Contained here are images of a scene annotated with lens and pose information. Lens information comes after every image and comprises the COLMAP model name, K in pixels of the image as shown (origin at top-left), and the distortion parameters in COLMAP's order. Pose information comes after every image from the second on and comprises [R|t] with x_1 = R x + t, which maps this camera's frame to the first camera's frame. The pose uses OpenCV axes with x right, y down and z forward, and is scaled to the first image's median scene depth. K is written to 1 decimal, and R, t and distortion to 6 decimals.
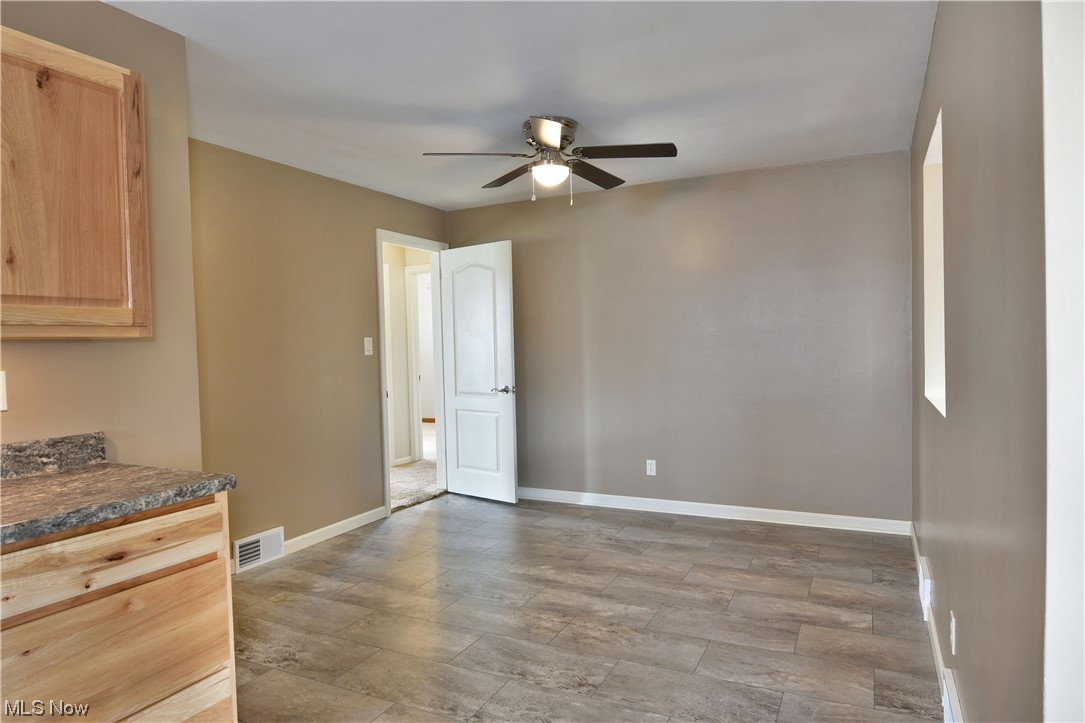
lens RADIAL K [[658.0, 0, 547.4], [0, 658.0, 362.6], [0, 0, 1]] dist [-0.010134, -0.011772]
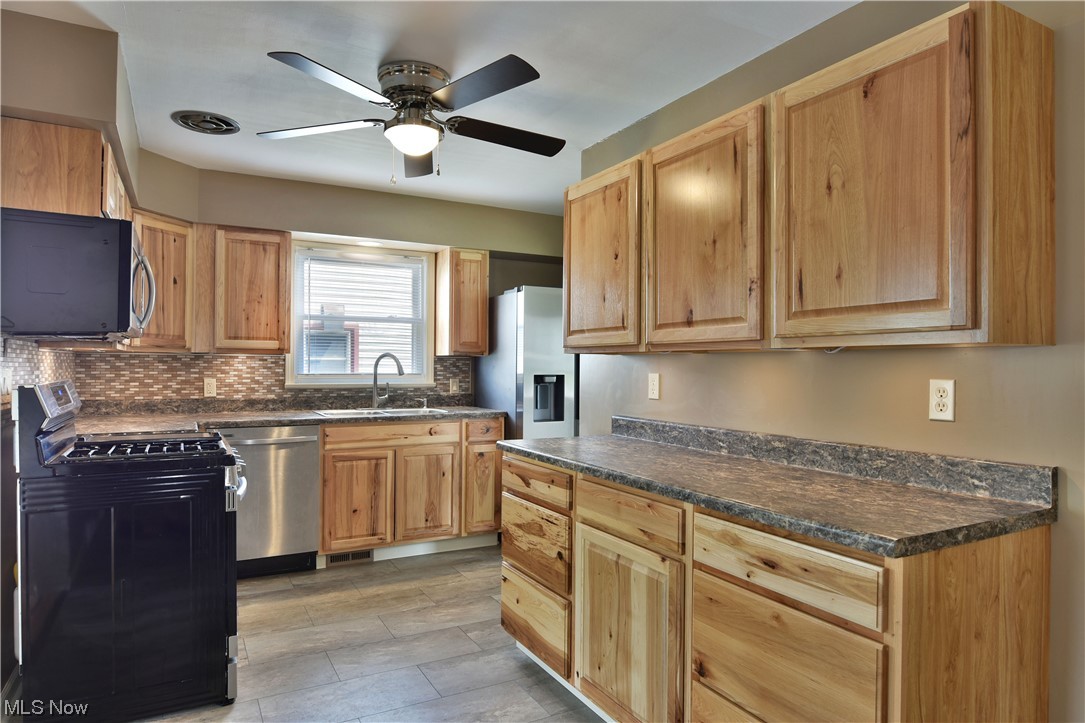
lens RADIAL K [[658.0, 0, 541.4], [0, 658.0, 358.9], [0, 0, 1]] dist [-0.010134, -0.011772]
pose [[-0.576015, 0.012670, -0.817341, 0.228311], [-0.015503, 0.999531, 0.026421, -0.025496], [0.817292, 0.027890, -0.575548, 0.791303]]
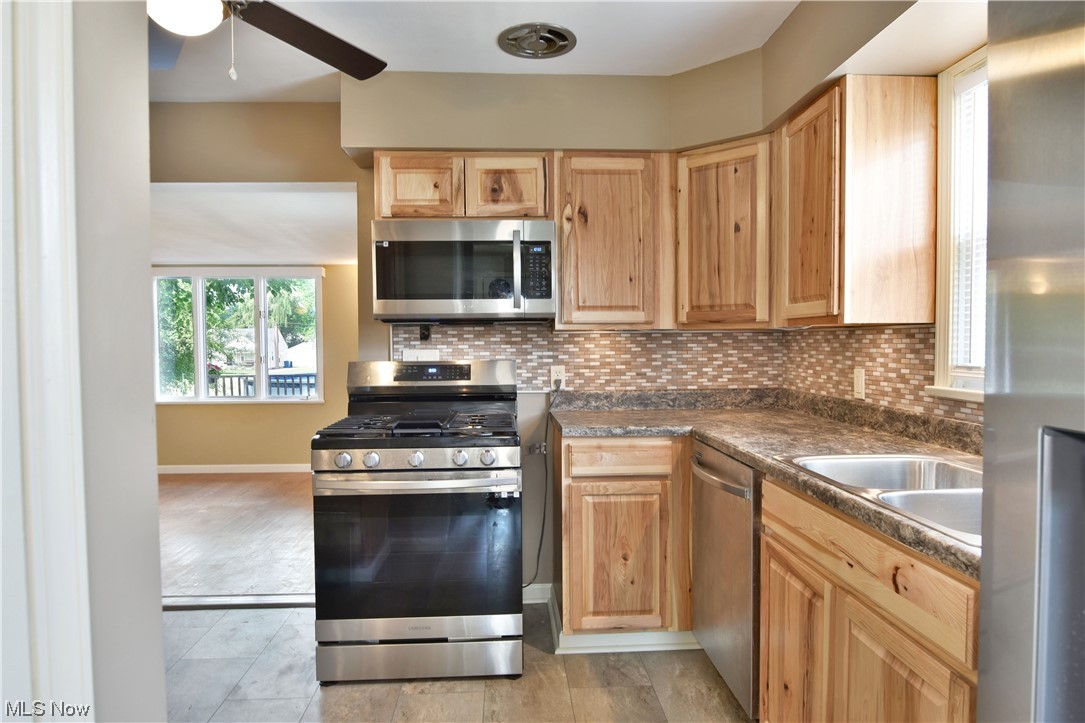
lens RADIAL K [[658.0, 0, 541.2], [0, 658.0, 363.9], [0, 0, 1]] dist [-0.010134, -0.011772]
pose [[-0.483004, -0.001672, 0.875616, -1.302808], [0.044228, 0.998675, 0.026303, 0.028068], [-0.874500, 0.051431, -0.482291, 0.039079]]
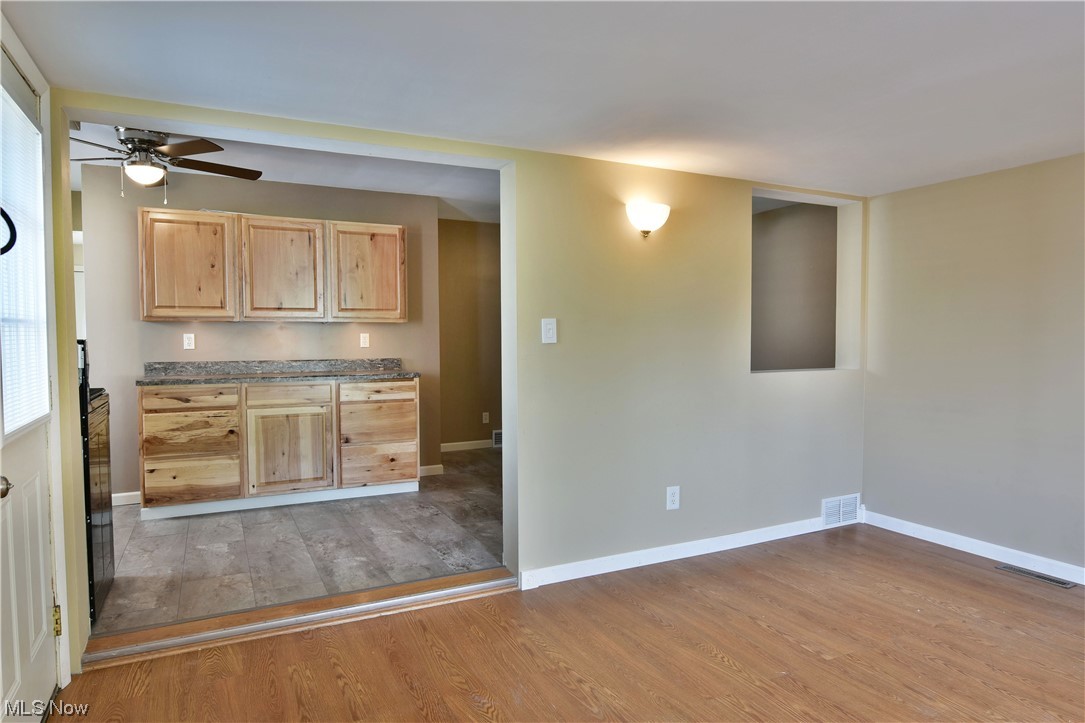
lens RADIAL K [[658.0, 0, 546.3], [0, 658.0, 359.8], [0, 0, 1]] dist [-0.010134, -0.011772]
pose [[0.805107, 0.041853, -0.591651, 1.162838], [-0.033022, 0.999123, 0.025742, 0.021200], [0.592210, -0.001188, 0.805783, -0.675853]]
